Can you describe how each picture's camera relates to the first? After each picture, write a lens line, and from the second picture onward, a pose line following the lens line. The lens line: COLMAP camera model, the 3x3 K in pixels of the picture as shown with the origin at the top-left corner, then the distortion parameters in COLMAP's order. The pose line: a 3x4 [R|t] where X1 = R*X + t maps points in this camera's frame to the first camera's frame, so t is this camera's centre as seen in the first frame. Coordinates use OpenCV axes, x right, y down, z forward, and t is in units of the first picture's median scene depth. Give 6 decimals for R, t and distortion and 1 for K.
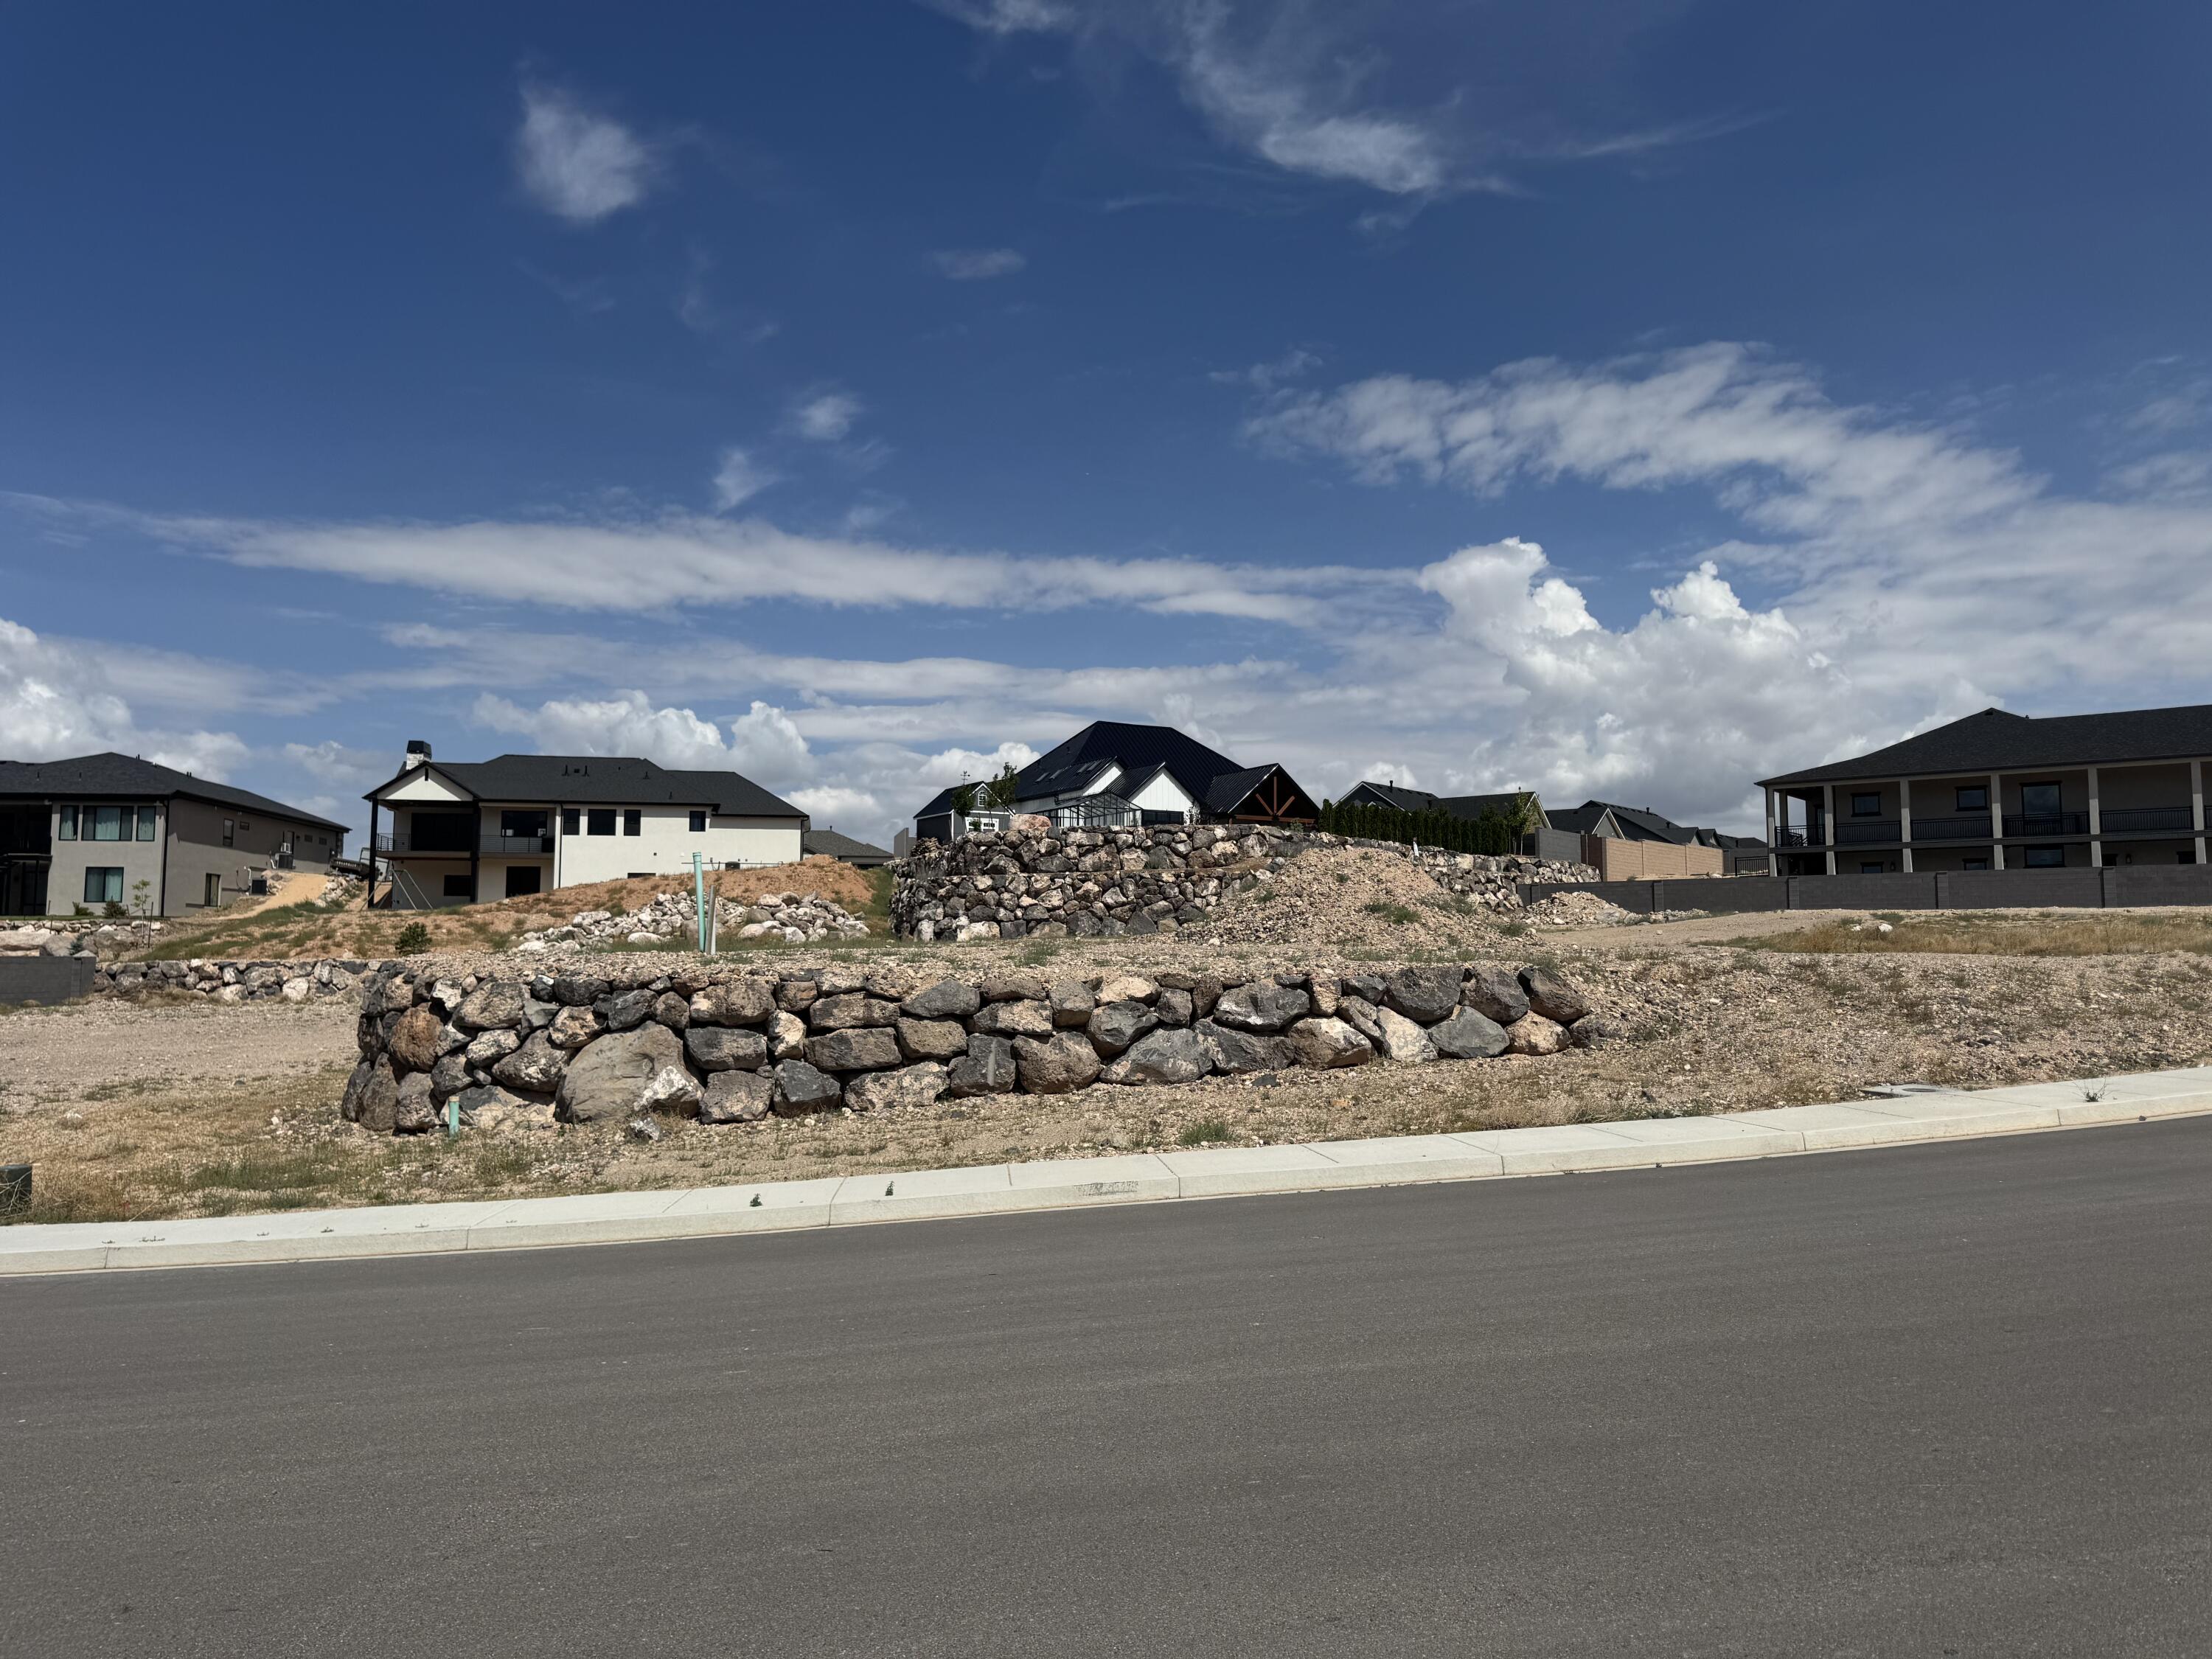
lens RADIAL K [[1536.3, 0, 1108.1], [0, 1536.3, 819.7], [0, 0, 1]] dist [0.107641, -0.138437]
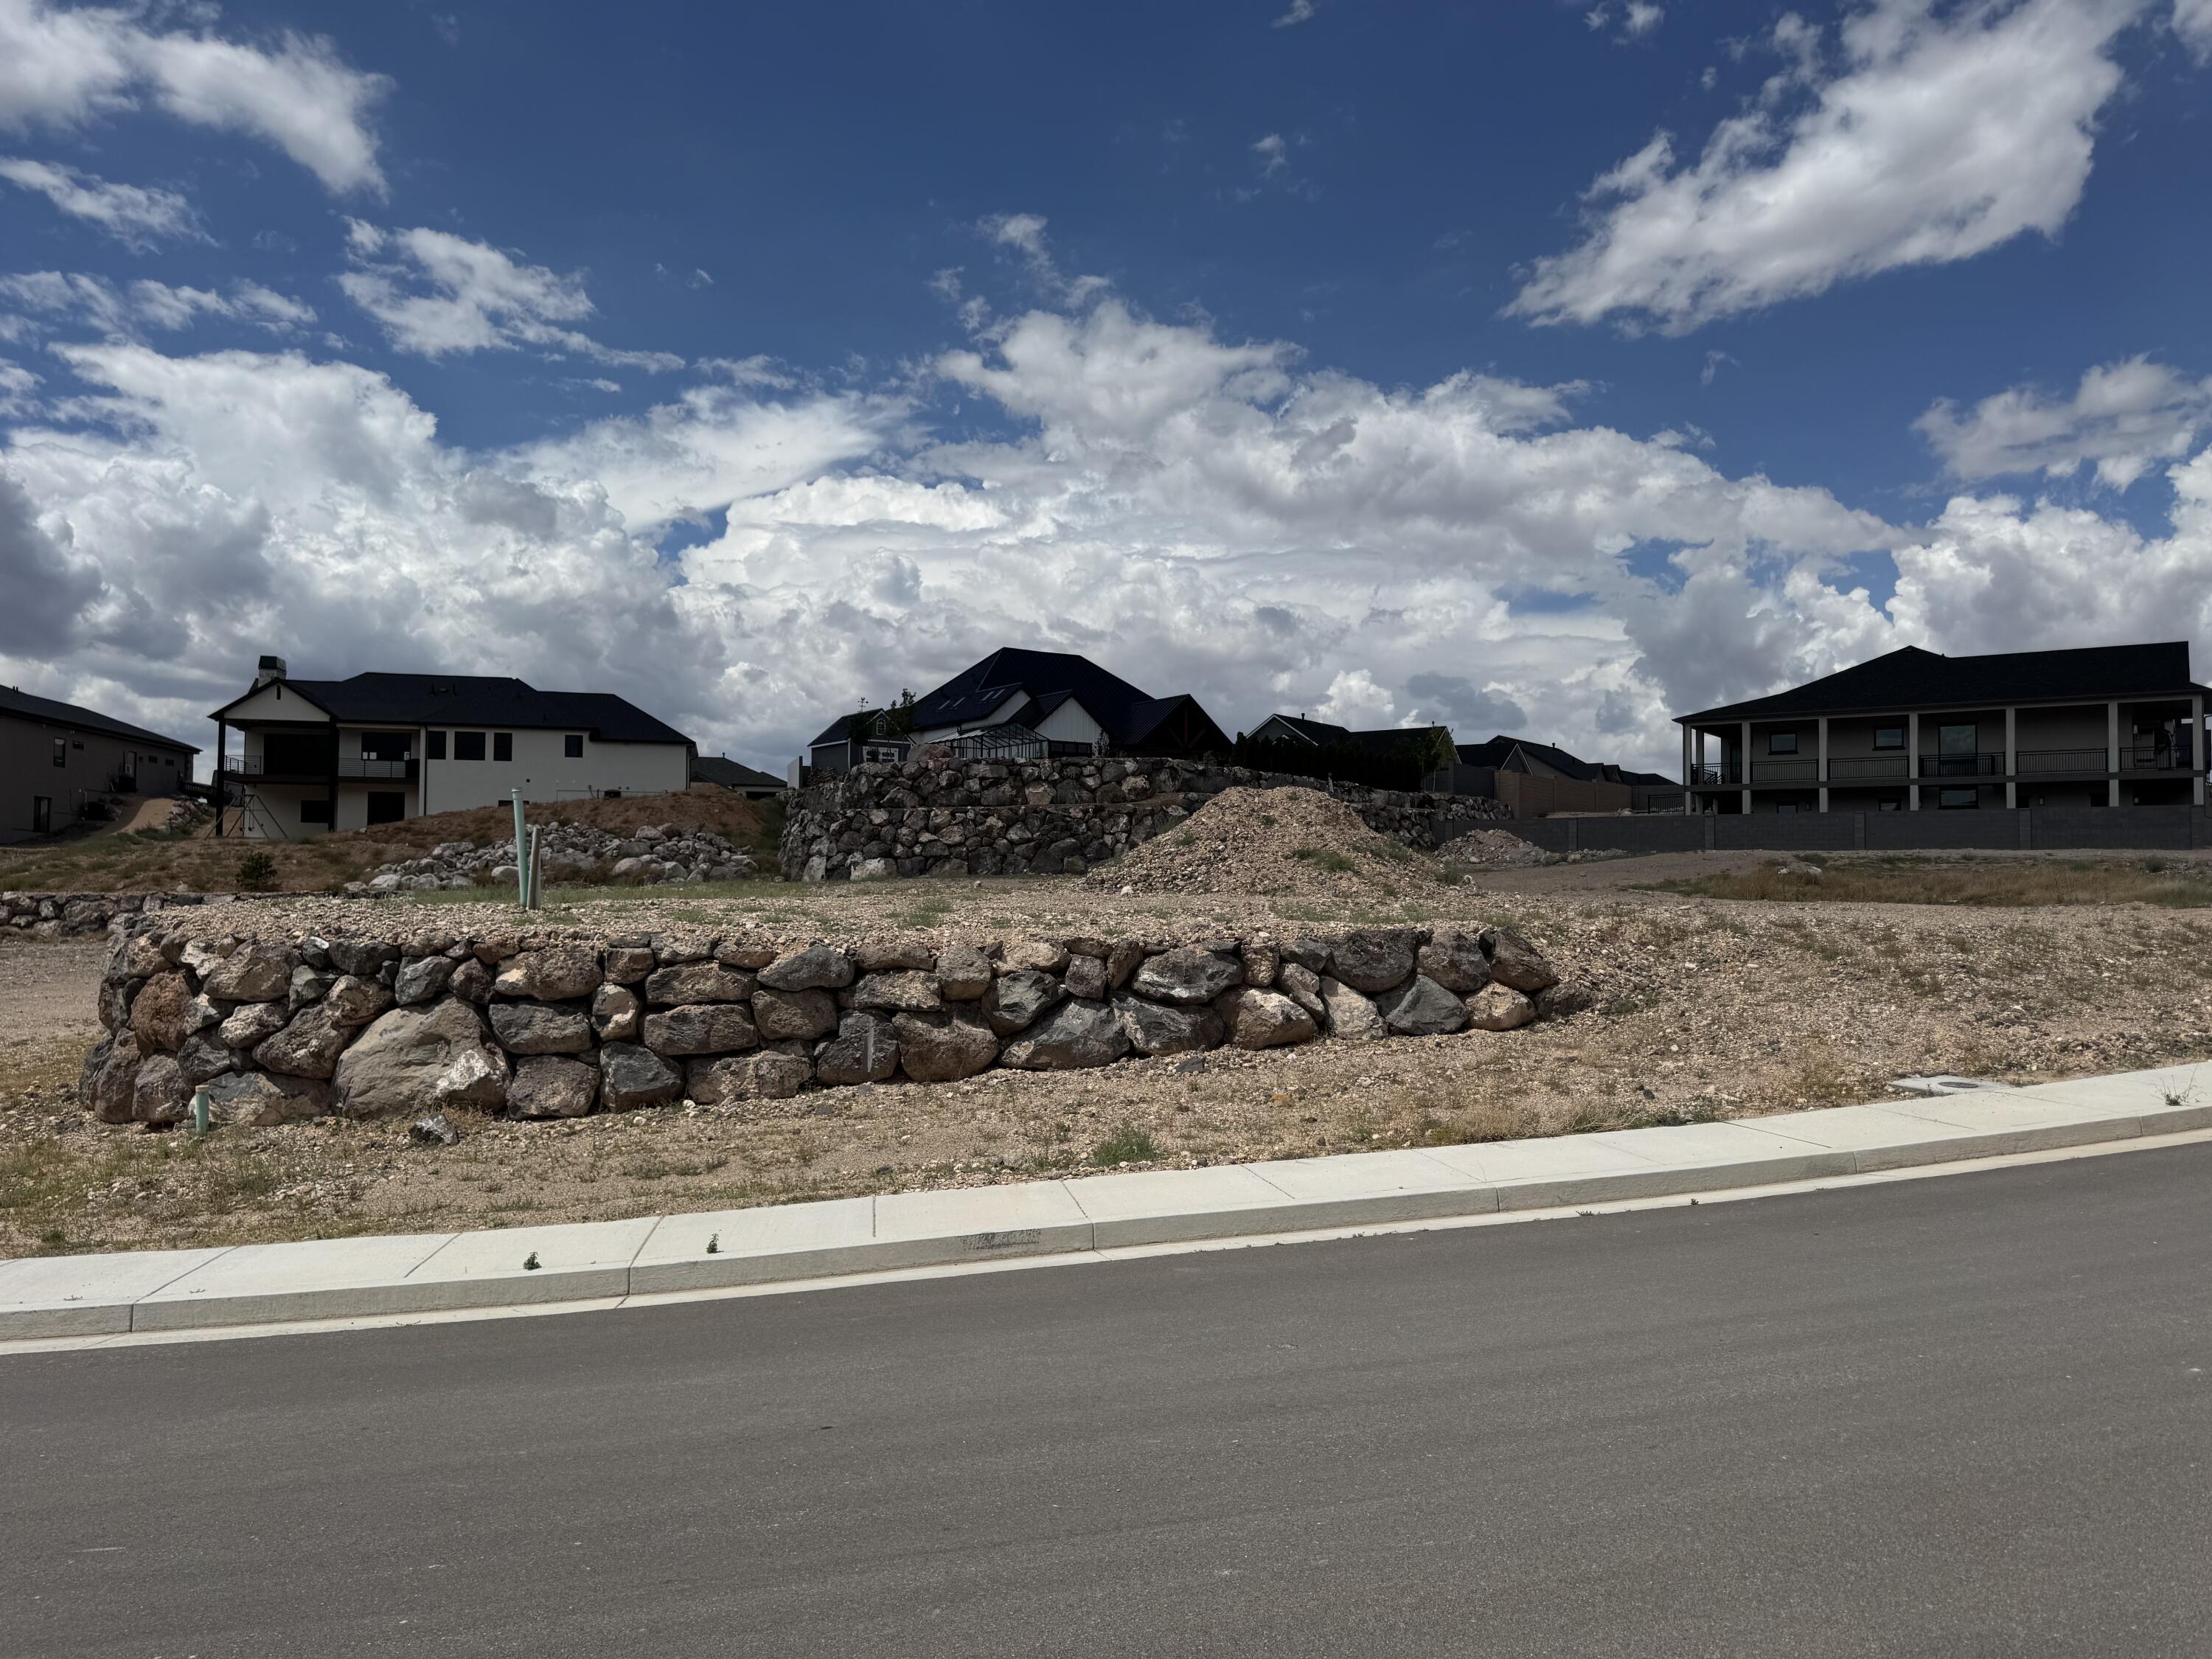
lens RADIAL K [[1536.3, 0, 1108.1], [0, 1536.3, 819.7], [0, 0, 1]] dist [0.107641, -0.138437]
pose [[0.998083, 0.008219, 0.061338, 0.001785], [-0.011008, 0.998914, 0.045271, -0.002770], [-0.060899, -0.045859, 0.997090, 0.108042]]
